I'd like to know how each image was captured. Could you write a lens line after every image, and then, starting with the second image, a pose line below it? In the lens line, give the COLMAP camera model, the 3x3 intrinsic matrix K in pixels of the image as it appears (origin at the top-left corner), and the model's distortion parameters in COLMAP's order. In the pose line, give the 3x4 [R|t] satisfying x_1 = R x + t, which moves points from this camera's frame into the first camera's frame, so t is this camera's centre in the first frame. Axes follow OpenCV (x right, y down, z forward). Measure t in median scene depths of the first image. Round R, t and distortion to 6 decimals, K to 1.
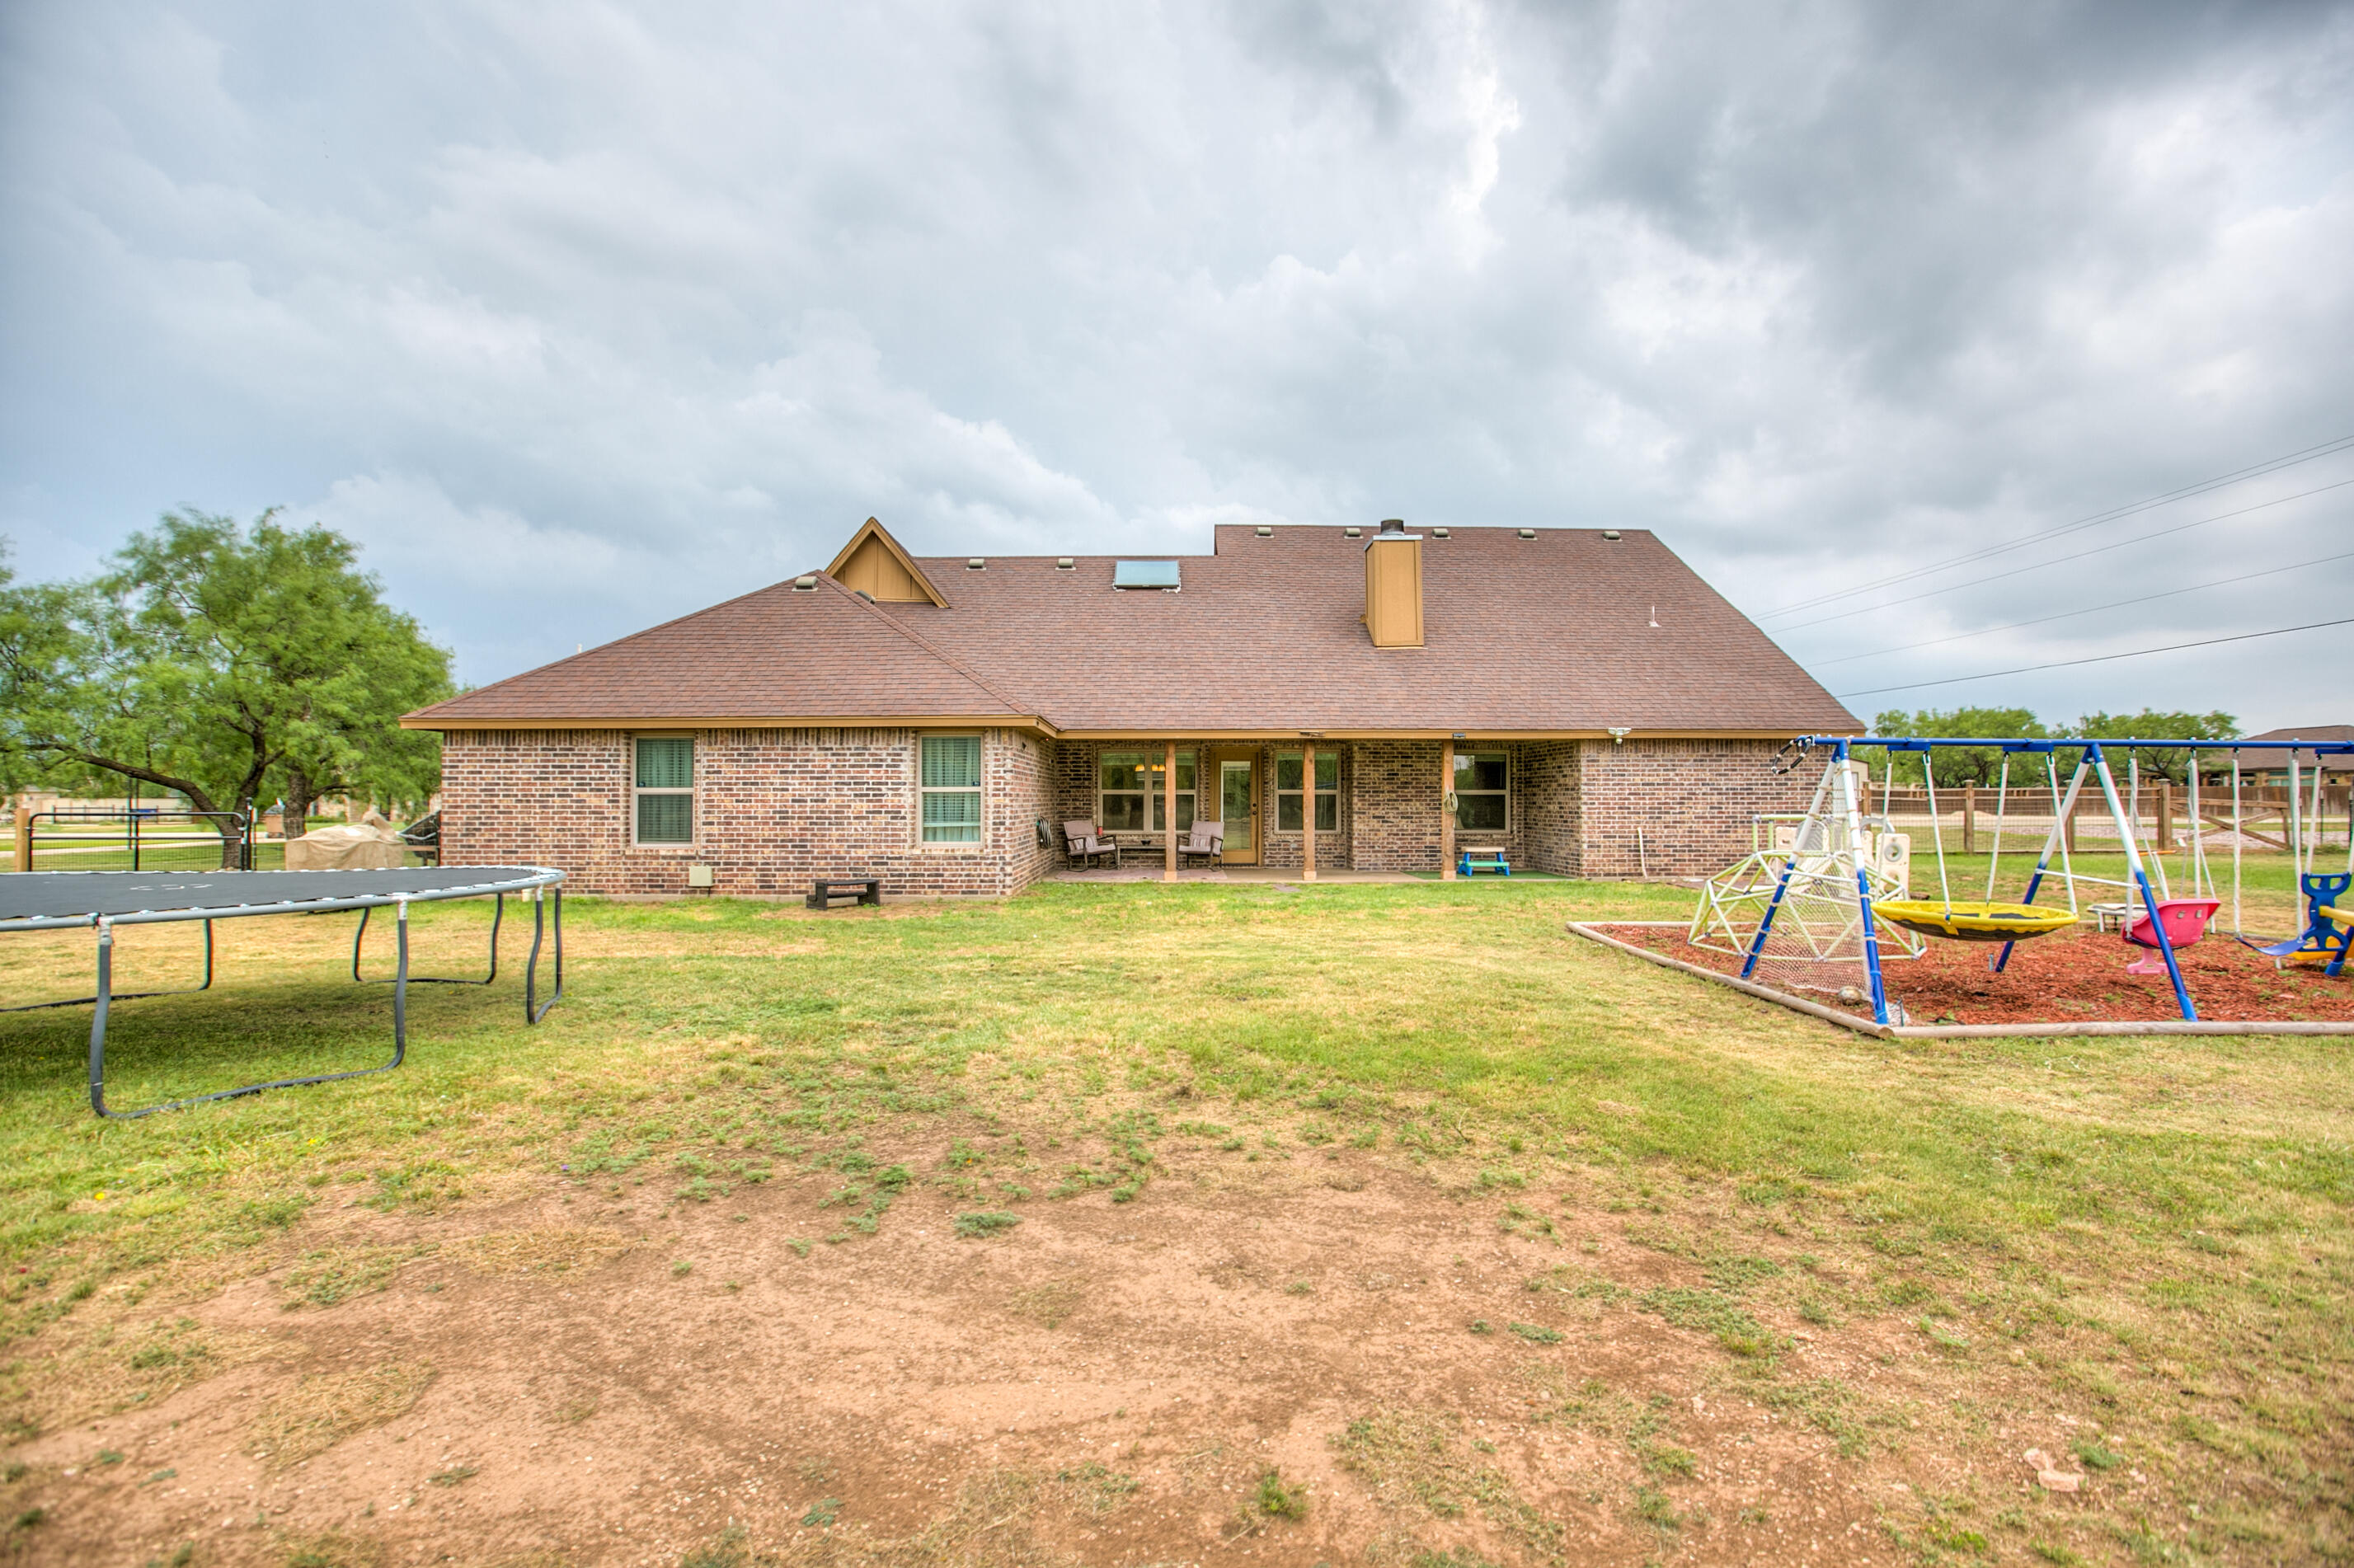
lens RADIAL K [[1081.9, 0, 1178.4], [0, 1081.9, 799.1], [0, 0, 1]] dist [-0.021215, -0.000049]
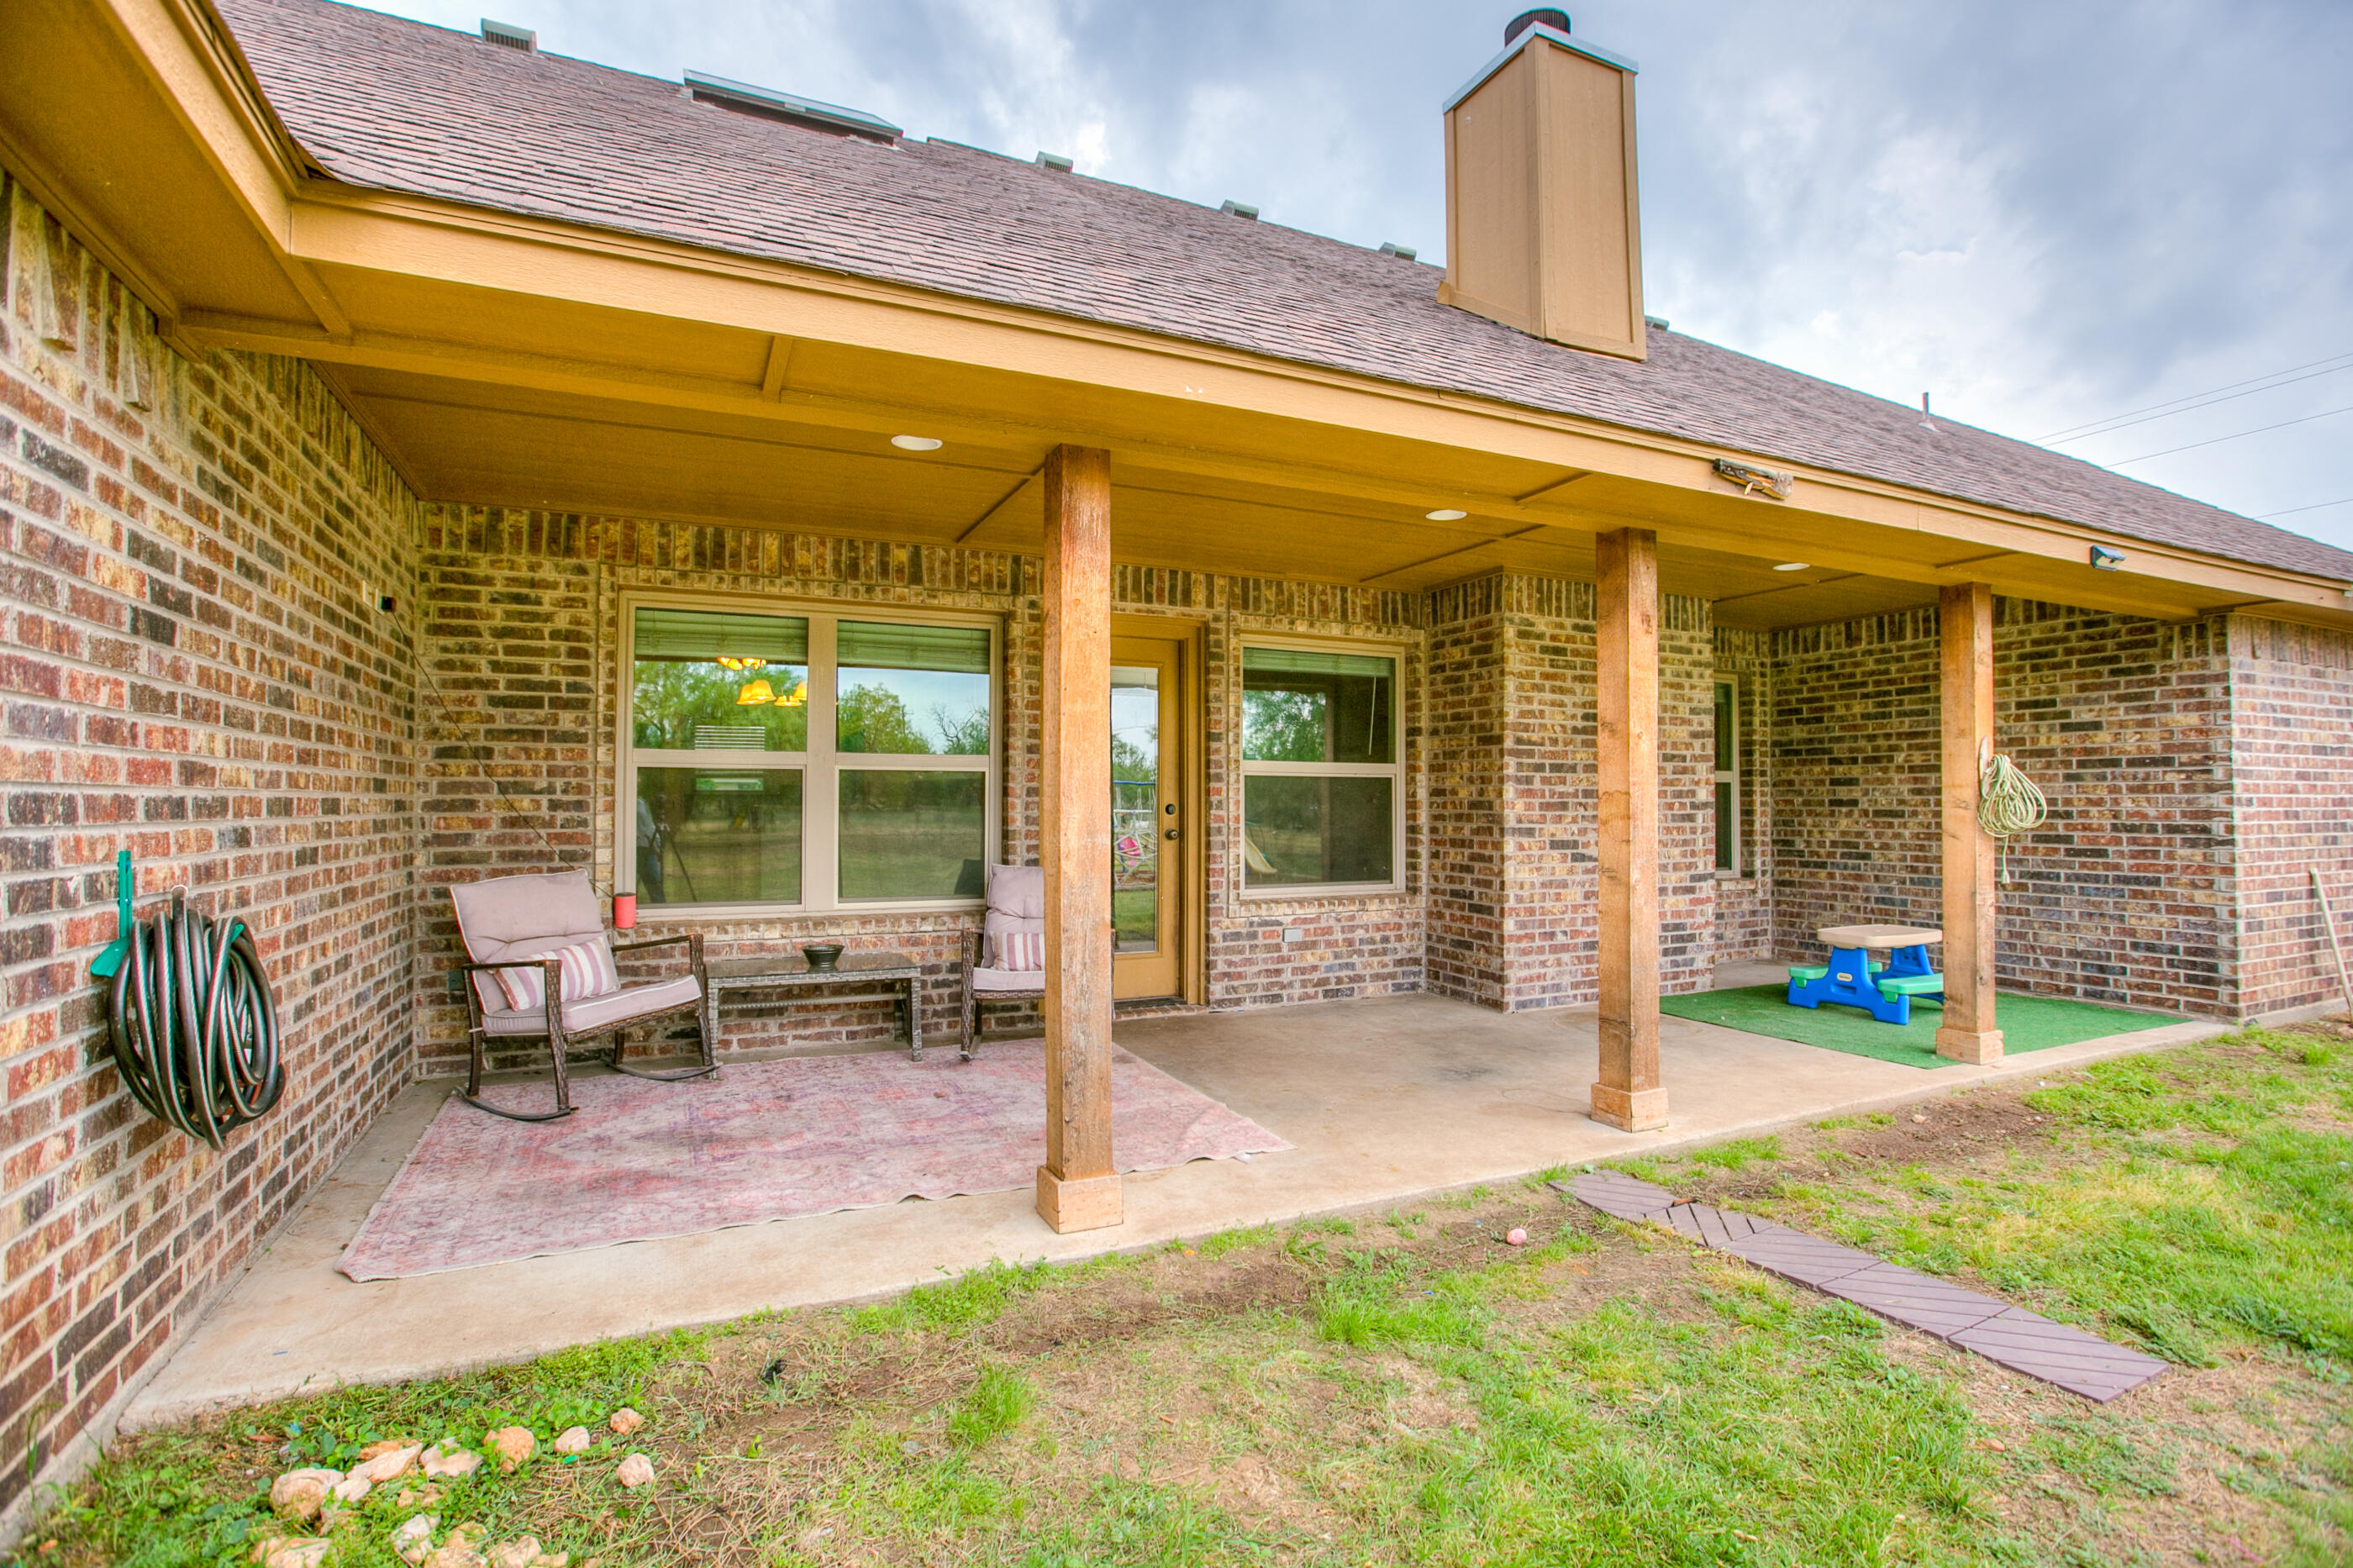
lens RADIAL K [[1081.5, 0, 1170.8], [0, 1081.5, 778.5], [0, 0, 1]] dist [-0.021215, -0.000049]
pose [[0.914518, 0.007268, 0.404481, -0.059827], [-0.004525, 0.999960, -0.007739, -0.000403], [-0.404521, 0.005248, 0.914514, 0.744049]]
